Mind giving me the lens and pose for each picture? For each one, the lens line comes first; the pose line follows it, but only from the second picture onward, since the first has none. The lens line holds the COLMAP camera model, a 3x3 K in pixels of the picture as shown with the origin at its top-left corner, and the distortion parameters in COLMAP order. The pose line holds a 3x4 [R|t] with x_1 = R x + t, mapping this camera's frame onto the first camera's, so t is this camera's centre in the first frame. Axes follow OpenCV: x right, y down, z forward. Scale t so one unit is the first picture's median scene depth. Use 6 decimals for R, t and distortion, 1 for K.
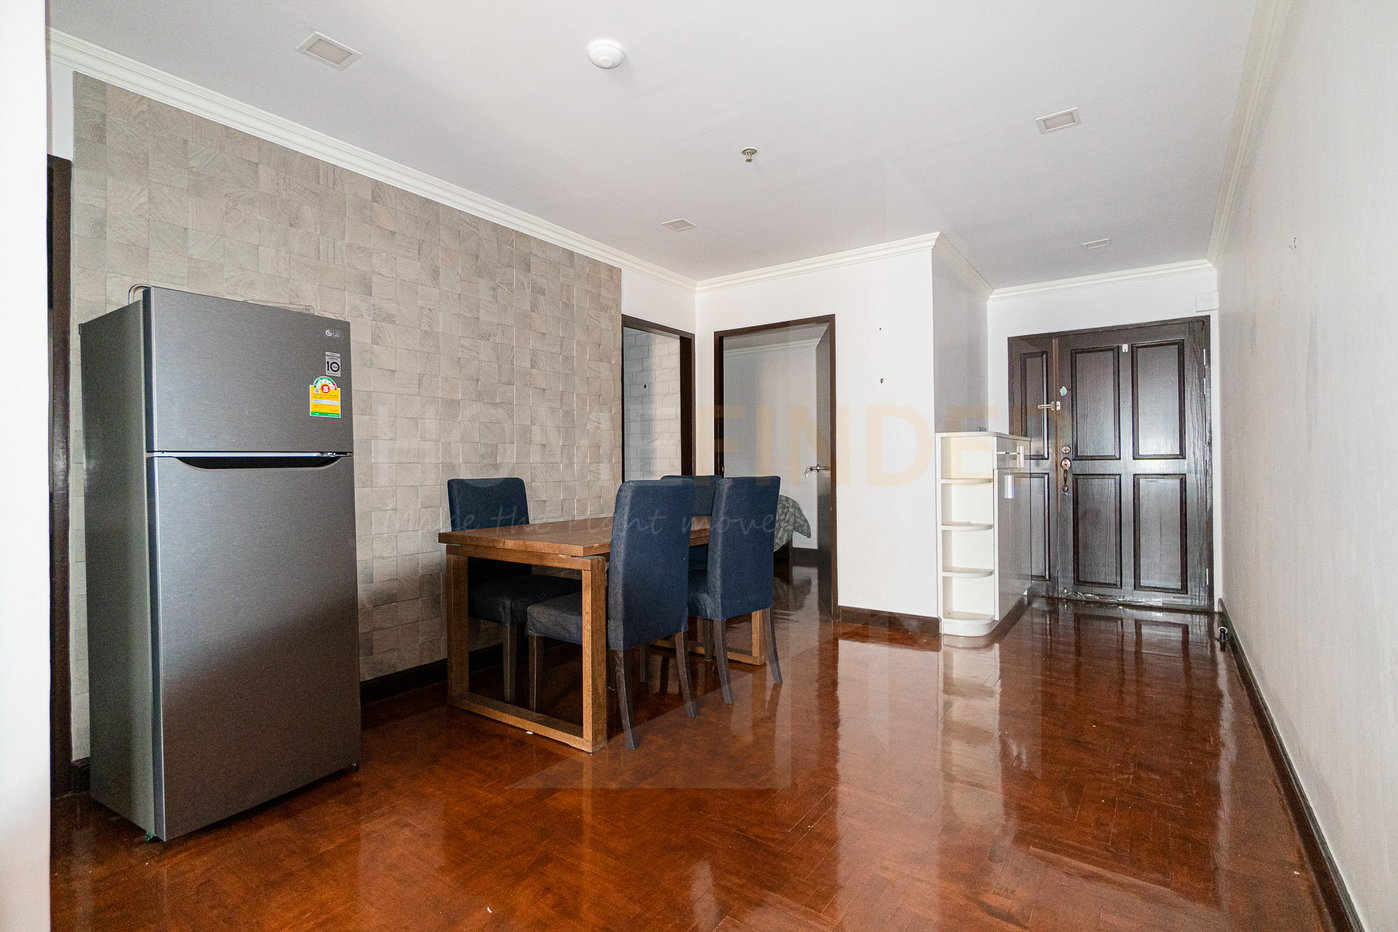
lens RADIAL K [[658.1, 0, 698.9], [0, 658.1, 464.7], [0, 0, 1]] dist [-0.002521, -0.000408]
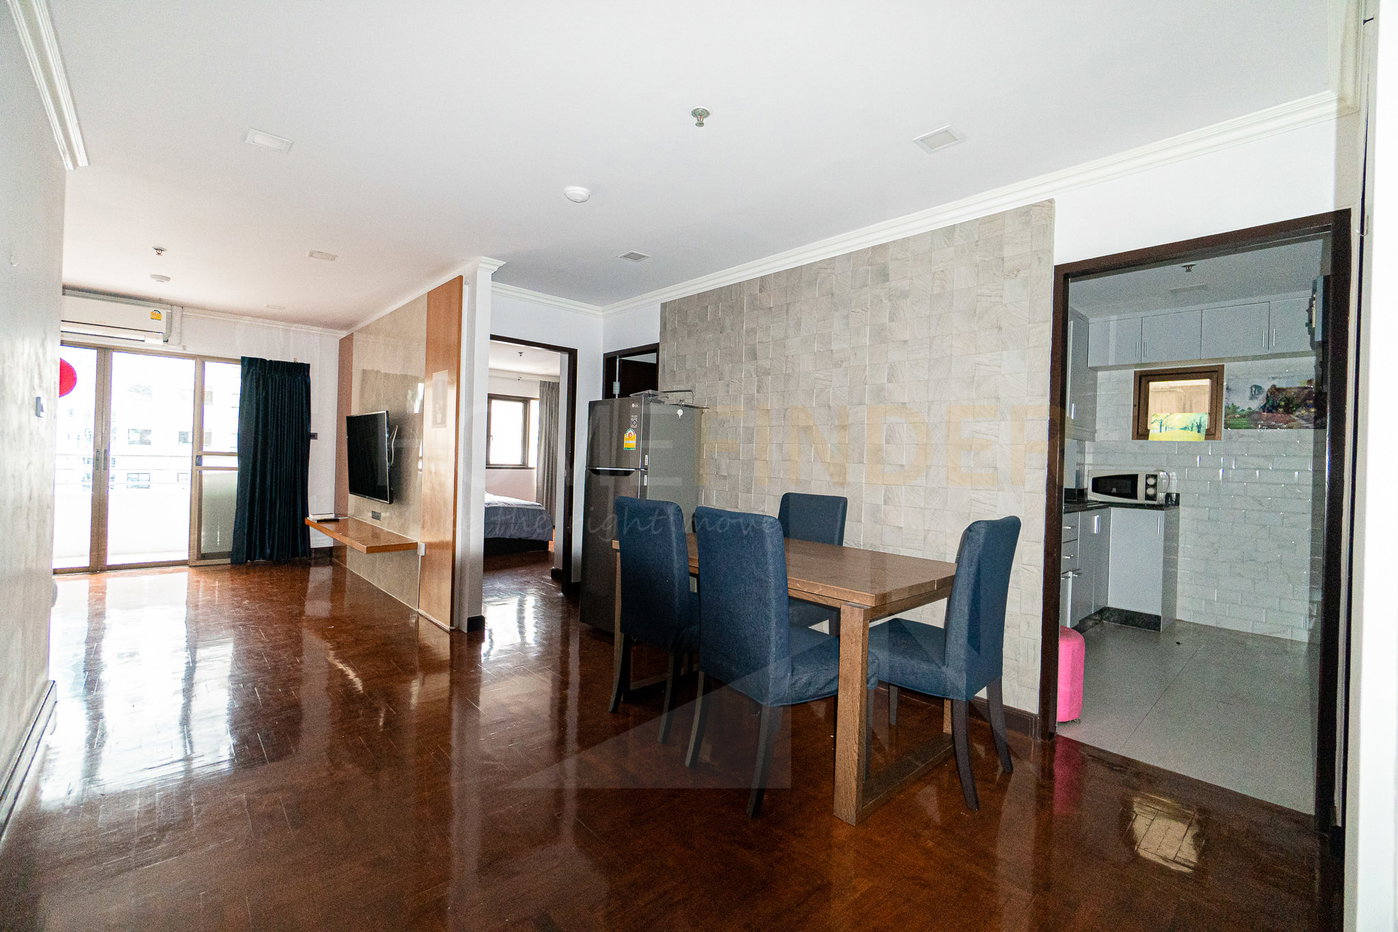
lens RADIAL K [[596.8, 0, 698.3], [0, 596.8, 464.0], [0, 0, 1]] dist [-0.000529, -0.000006]
pose [[-0.196413, 0.006202, -0.980502, 0.683042], [-0.025037, 0.999622, 0.011339, -0.036485], [0.980202, 0.026776, -0.196183, 0.976054]]
